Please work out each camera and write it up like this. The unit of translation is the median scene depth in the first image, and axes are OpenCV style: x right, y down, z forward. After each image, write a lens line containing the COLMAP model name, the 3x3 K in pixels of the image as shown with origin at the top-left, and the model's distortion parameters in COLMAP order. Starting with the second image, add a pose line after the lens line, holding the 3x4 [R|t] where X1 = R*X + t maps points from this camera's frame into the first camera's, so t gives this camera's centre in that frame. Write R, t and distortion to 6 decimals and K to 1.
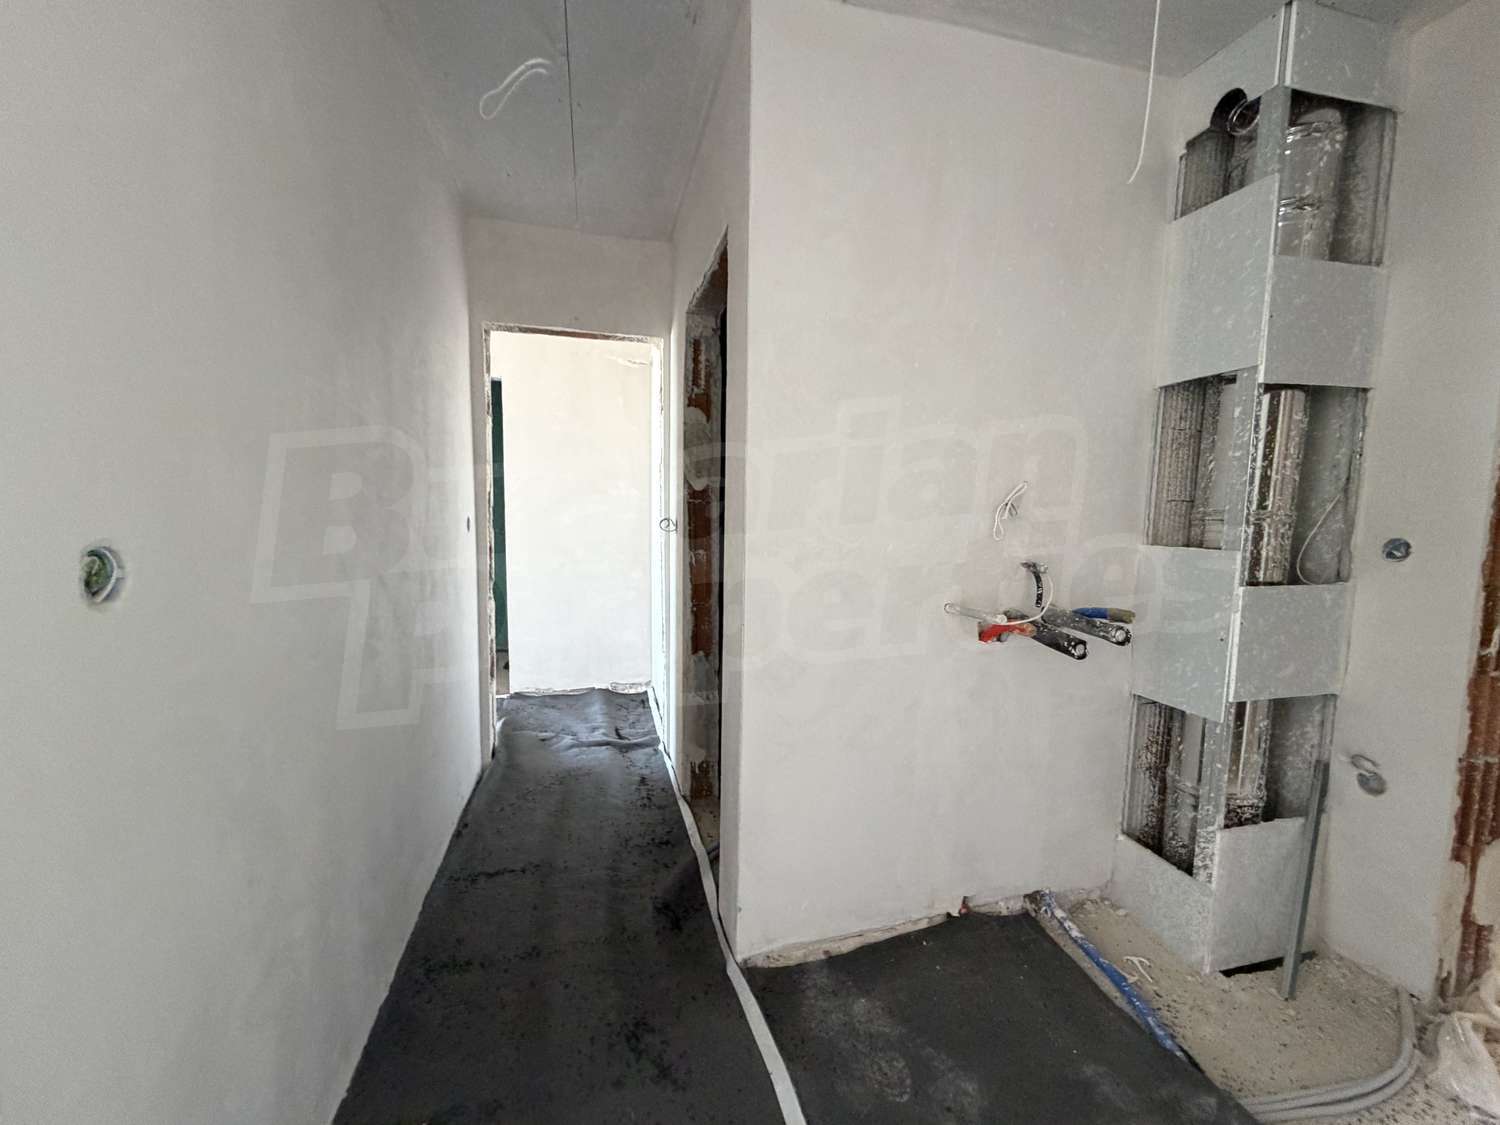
lens RADIAL K [[601.2, 0, 747.4], [0, 601.2, 562.6], [0, 0, 1]] dist [0.000555, -0.000197]
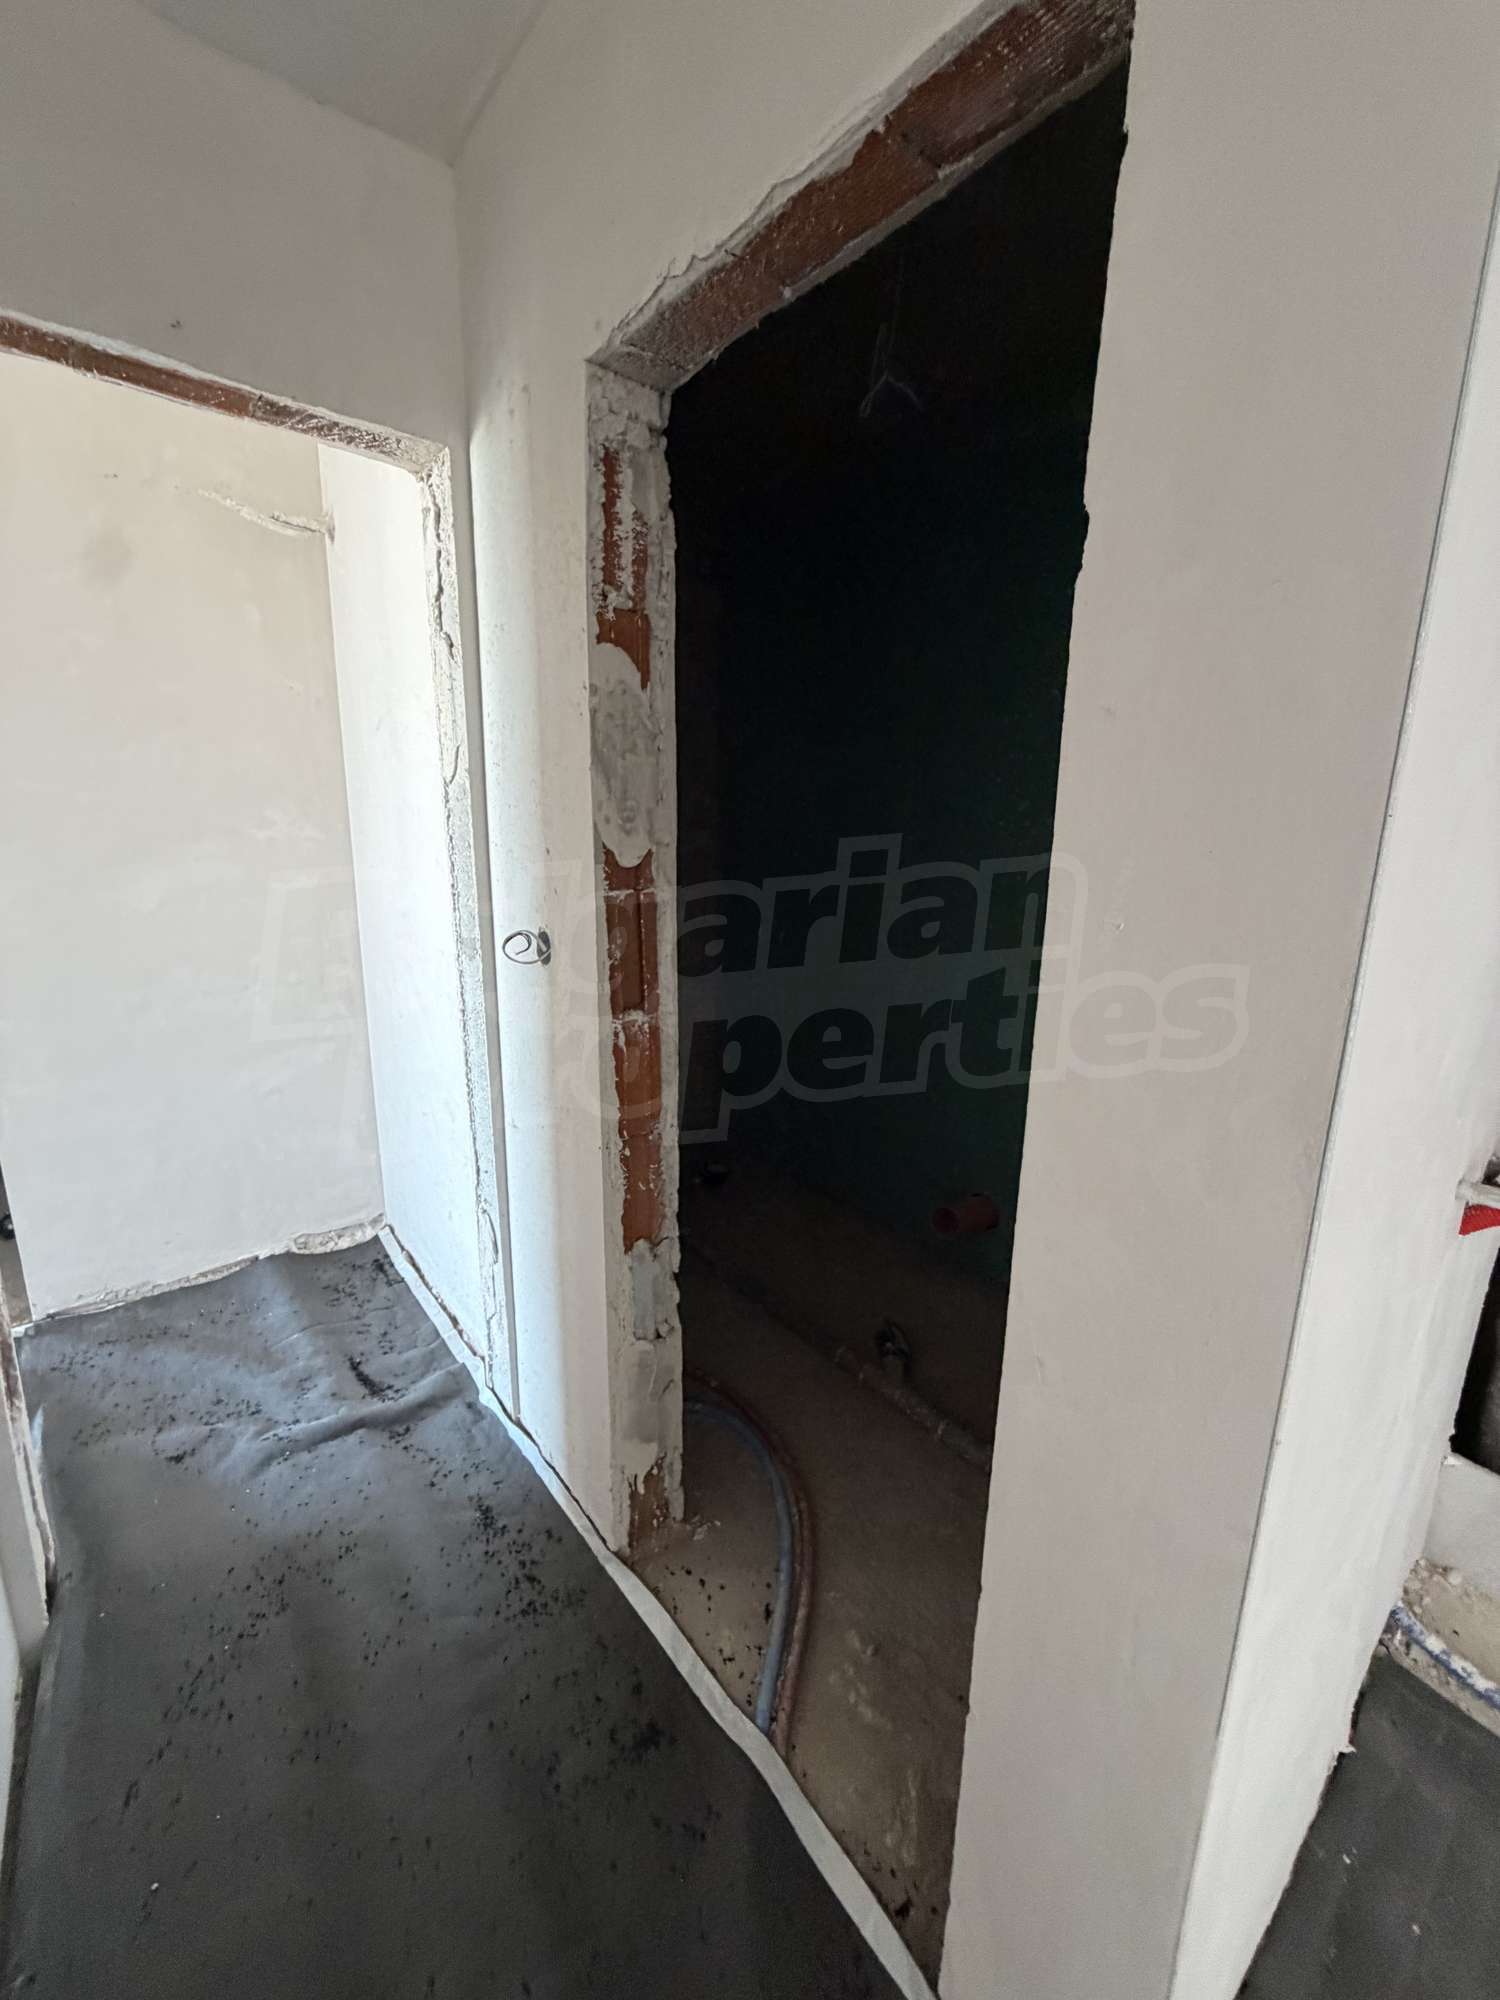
lens RADIAL K [[801.7, 0, 754.5], [0, 801.7, 995.6], [0, 0, 1]] dist [0.000555, -0.000197]
pose [[0.906126, -0.088603, 0.413625, -0.185636], [0.034432, 0.990022, 0.136644, -0.084201], [-0.421605, -0.109575, 0.900135, 0.384790]]
